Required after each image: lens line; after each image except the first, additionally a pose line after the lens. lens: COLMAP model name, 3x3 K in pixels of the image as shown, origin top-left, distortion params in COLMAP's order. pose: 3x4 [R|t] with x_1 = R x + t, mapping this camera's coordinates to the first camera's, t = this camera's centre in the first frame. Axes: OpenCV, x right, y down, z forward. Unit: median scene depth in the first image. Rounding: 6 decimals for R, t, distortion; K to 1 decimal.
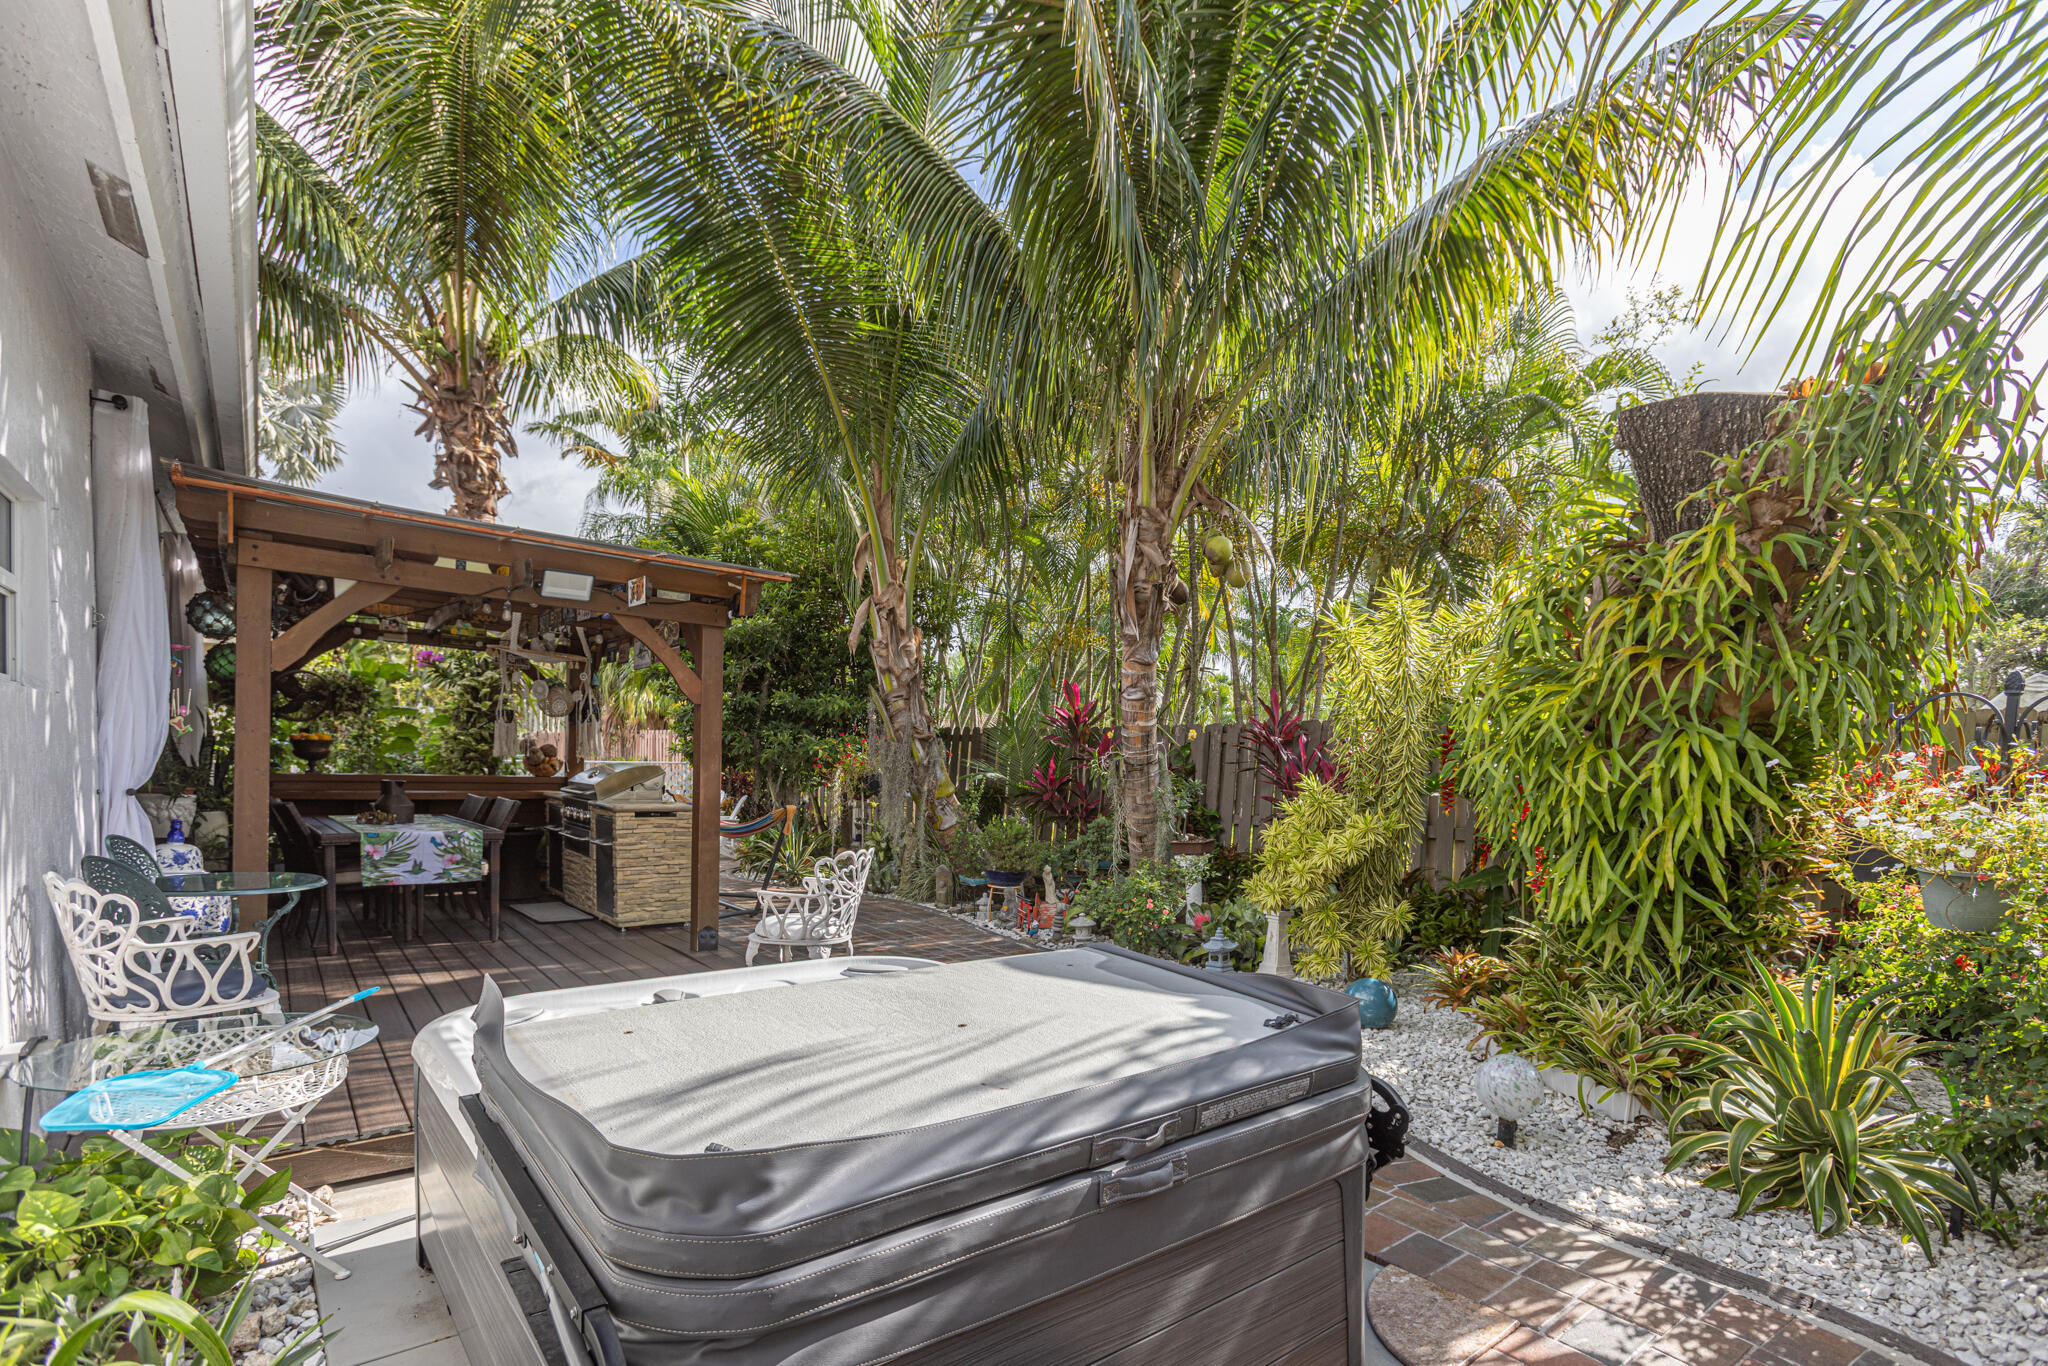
lens RADIAL K [[960.8, 0, 1025.8], [0, 960.8, 830.0], [0, 0, 1]] dist [-0.001151, 0.000174]
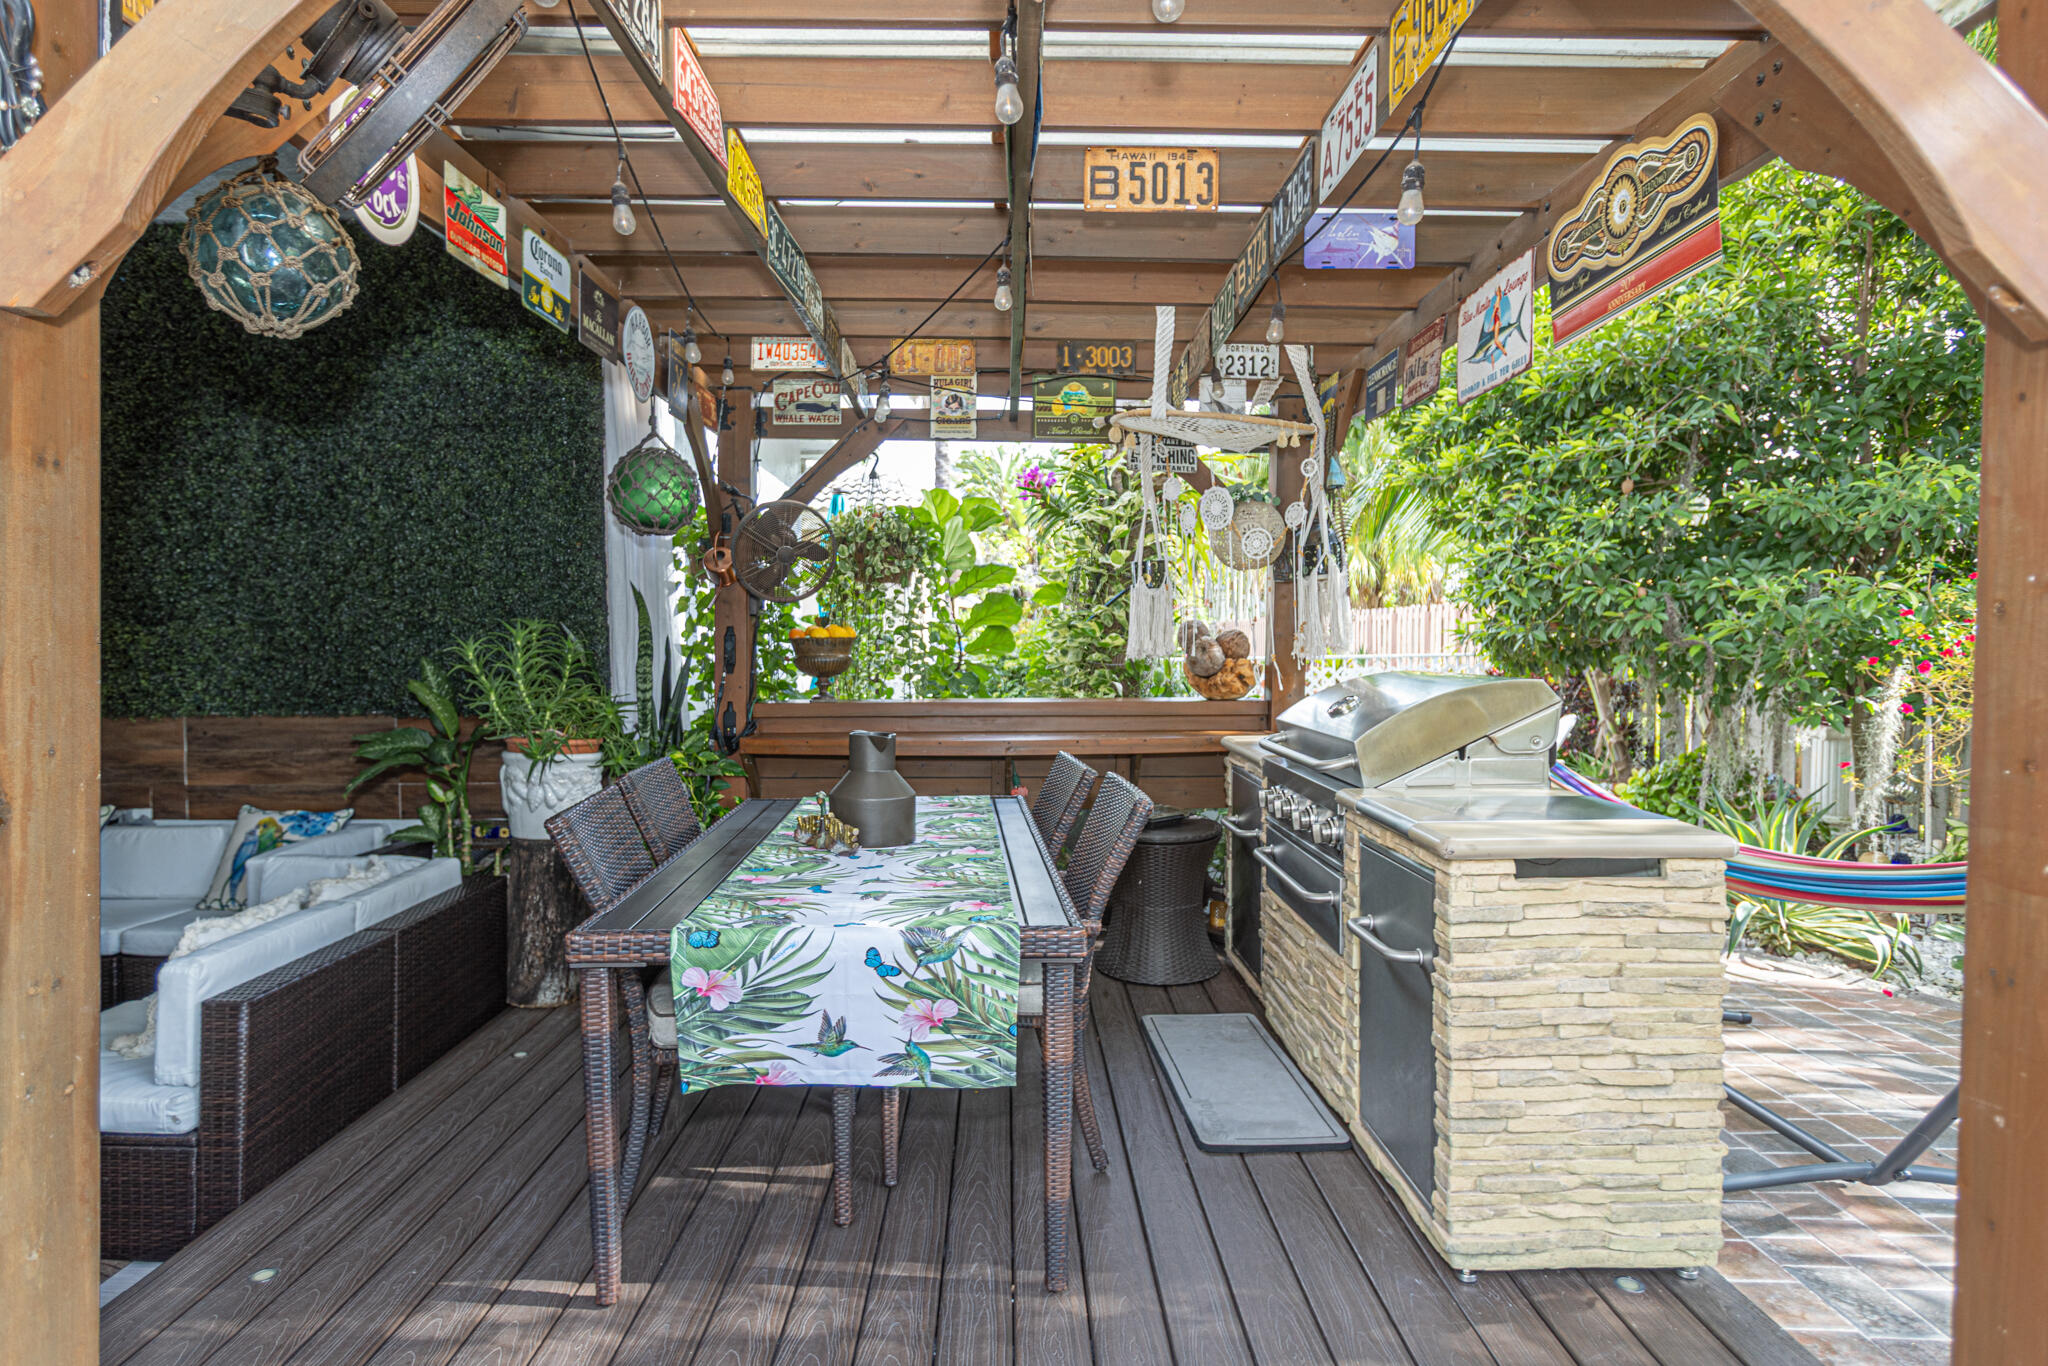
lens RADIAL K [[1046.4, 0, 994.4], [0, 1046.4, 677.9], [0, 0, 1]] dist [-0.024034, 0.014838]
pose [[0.770933, -0.014239, -0.636757, -0.283253], [-0.015207, 0.999054, -0.040751, -0.046963], [0.636735, 0.041099, 0.769987, 0.575749]]
